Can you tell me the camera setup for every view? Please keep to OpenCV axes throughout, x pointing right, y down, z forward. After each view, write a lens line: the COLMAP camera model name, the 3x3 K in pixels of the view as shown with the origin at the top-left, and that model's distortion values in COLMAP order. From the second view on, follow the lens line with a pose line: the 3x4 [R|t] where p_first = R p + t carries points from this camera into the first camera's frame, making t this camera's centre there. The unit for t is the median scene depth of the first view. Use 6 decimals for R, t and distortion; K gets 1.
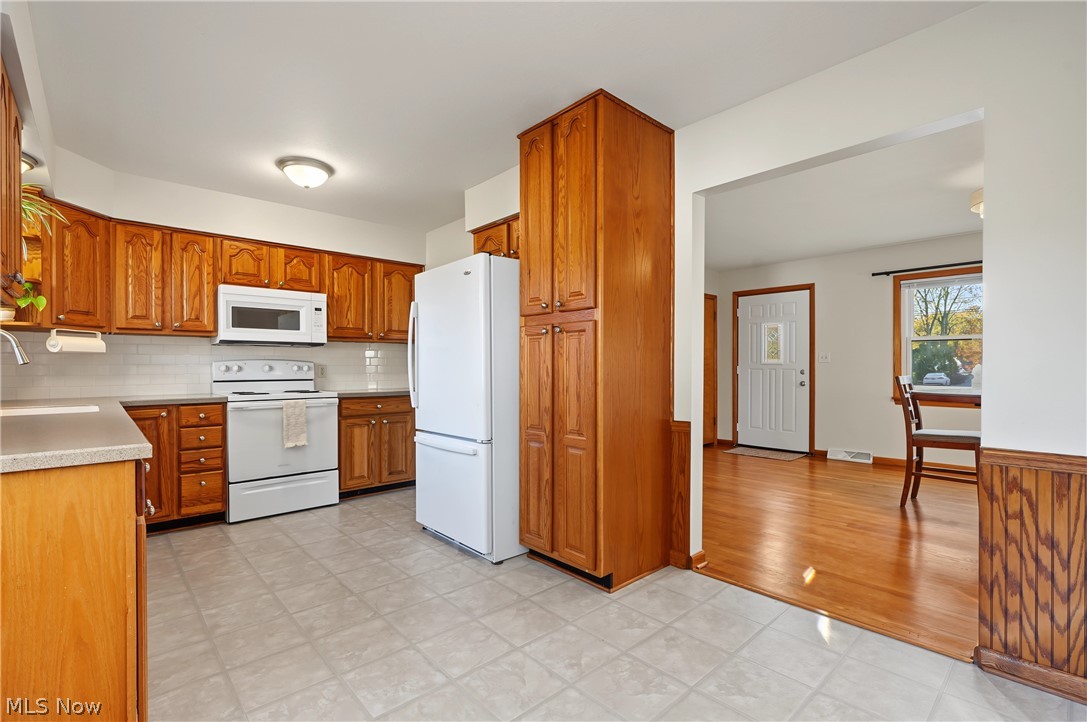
lens RADIAL K [[495.1, 0, 543.3], [0, 495.1, 364.2], [0, 0, 1]] dist [-0.003524, 0.000374]
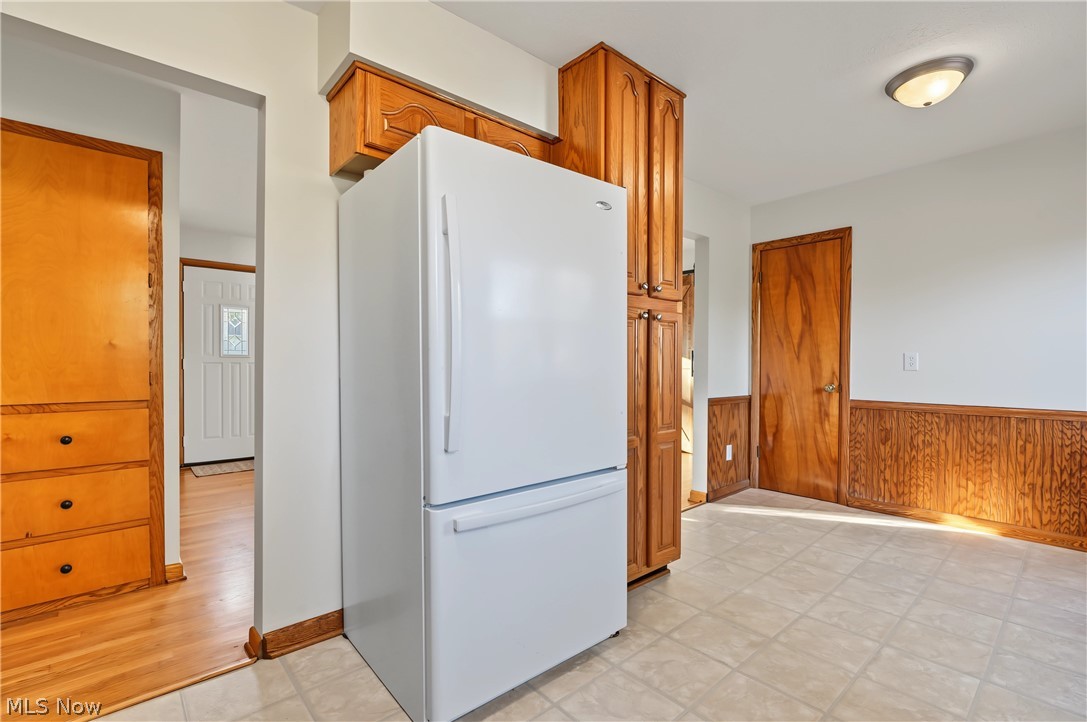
lens RADIAL K [[489.9, 0, 545.5], [0, 489.9, 365.2], [0, 0, 1]] dist [-0.009203, 0.000398]
pose [[0.011468, -0.002989, 0.999930, -0.640132], [-0.008119, 0.999962, 0.003083, 0.013313], [-0.999901, -0.008153, 0.011443, 0.880203]]
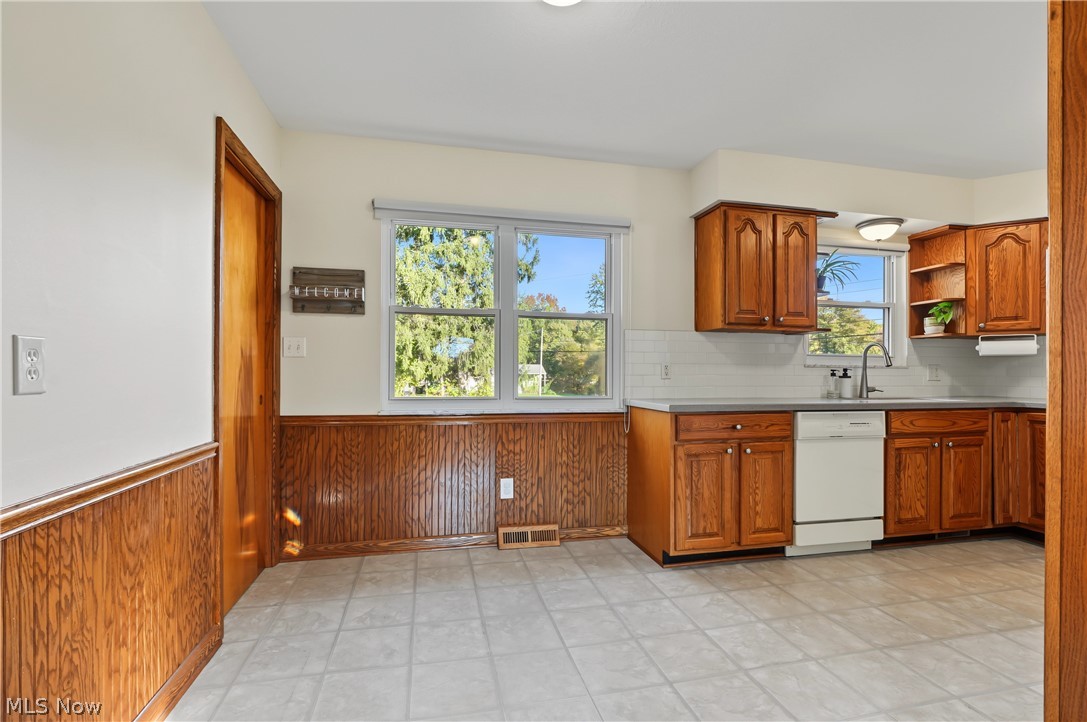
lens RADIAL K [[499.5, 0, 543.3], [0, 499.5, 374.2], [0, 0, 1]] dist [-0.000846, 0.000029]
pose [[-0.488524, 0.004844, -0.872537, 0.467052], [0.003305, 0.999988, 0.003701, 0.009283], [0.872544, -0.001076, -0.488534, 0.578405]]
